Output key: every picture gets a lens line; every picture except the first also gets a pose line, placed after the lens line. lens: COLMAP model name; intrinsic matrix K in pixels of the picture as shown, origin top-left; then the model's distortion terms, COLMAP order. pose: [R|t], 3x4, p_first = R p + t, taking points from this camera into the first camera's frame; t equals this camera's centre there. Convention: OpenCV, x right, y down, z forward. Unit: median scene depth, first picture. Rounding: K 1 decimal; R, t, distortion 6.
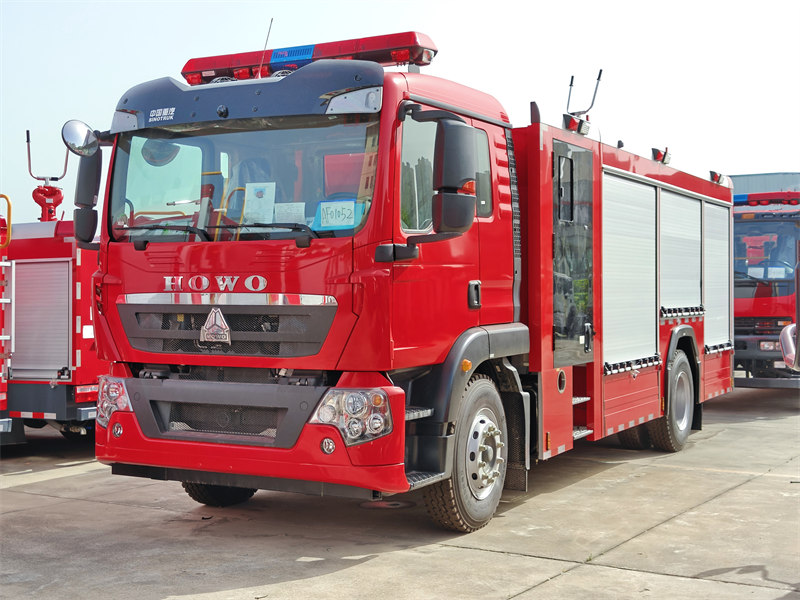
lens RADIAL K [[1098.6, 0, 400.4], [0, 1098.6, 298.6], [0, 0, 1]] dist [0.125006, 0.000000]
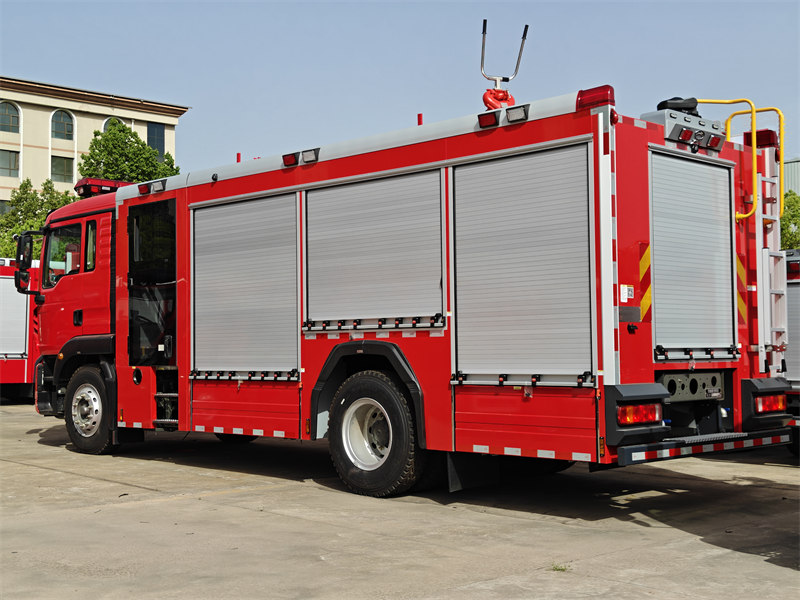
lens RADIAL K [[1098.6, 0, 400.0], [0, 1098.6, 301.5], [0, 0, 1]] dist [0.125006, 0.000000]
pose [[-0.305823, -0.036942, -0.951371, 1.205800], [0.000611, 0.999239, -0.038998, 0.031644], [0.952088, -0.012508, -0.305568, 1.515779]]
